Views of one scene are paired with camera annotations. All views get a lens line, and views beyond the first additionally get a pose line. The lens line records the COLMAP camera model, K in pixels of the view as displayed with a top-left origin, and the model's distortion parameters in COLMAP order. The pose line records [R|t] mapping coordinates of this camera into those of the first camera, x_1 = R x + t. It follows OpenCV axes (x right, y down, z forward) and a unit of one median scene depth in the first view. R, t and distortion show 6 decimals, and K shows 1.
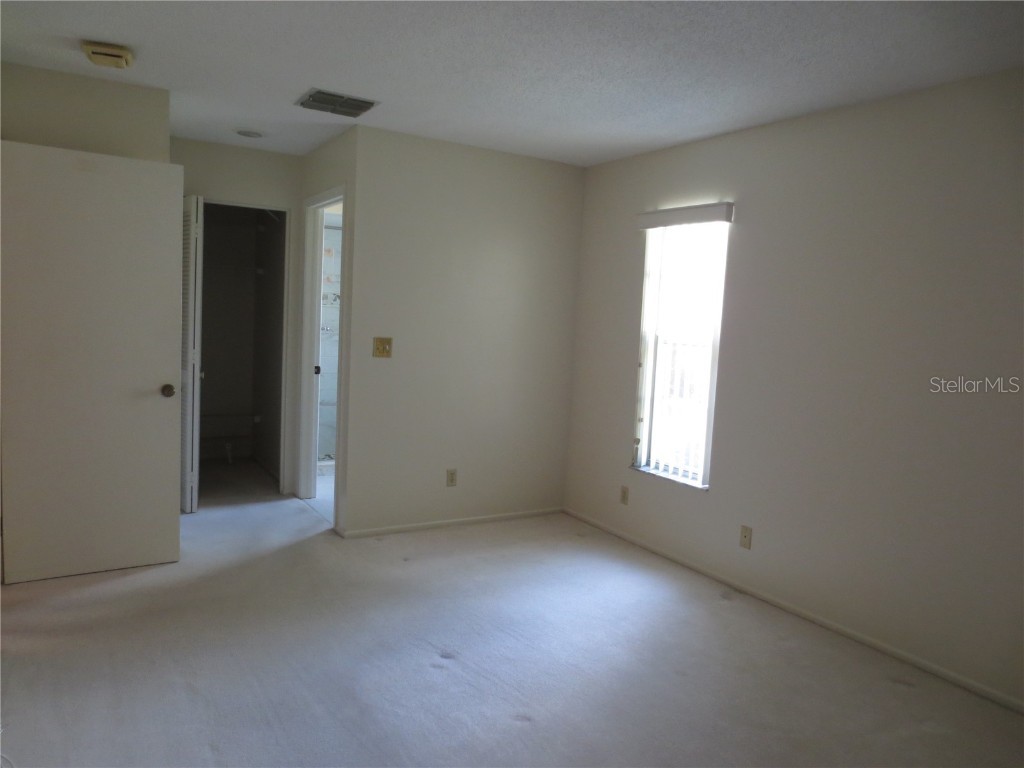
lens RADIAL K [[724.6, 0, 505.0], [0, 724.6, 387.4], [0, 0, 1]] dist [-0.030976, 0.006338]
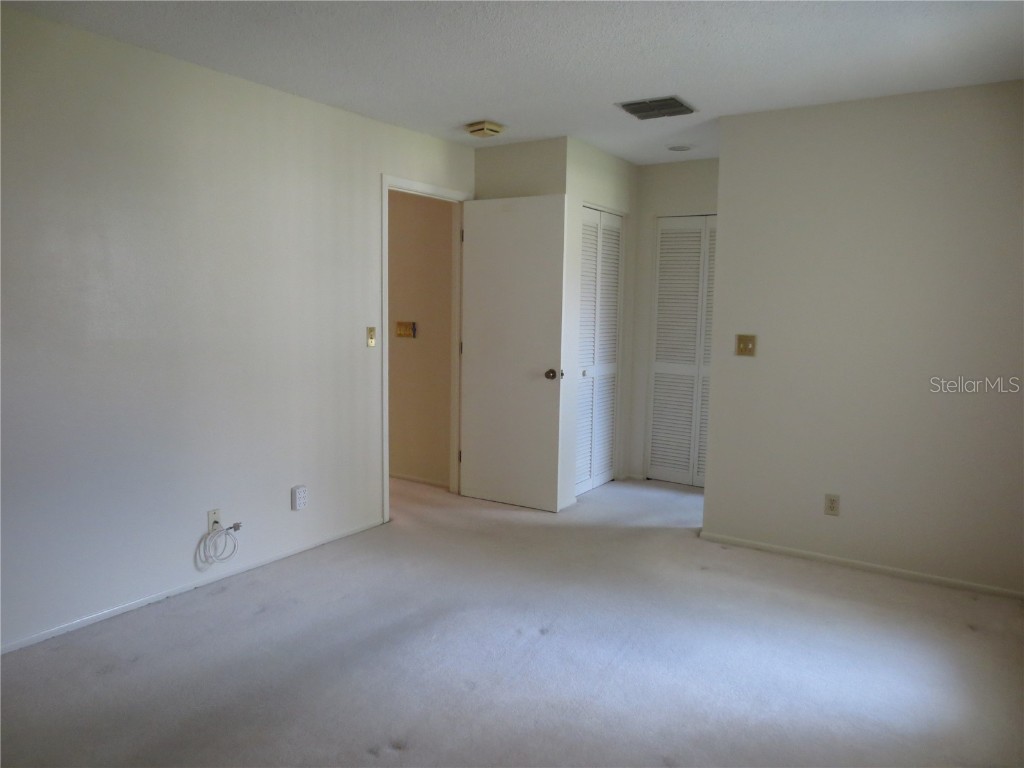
lens RADIAL K [[724.6, 0, 505.0], [0, 724.6, 387.4], [0, 0, 1]] dist [-0.030976, 0.006338]
pose [[0.417063, 0.060721, -0.906847, 0.561451], [-0.084790, 0.996014, 0.027696, -0.000731], [0.904914, 0.065341, 0.420549, 0.337087]]
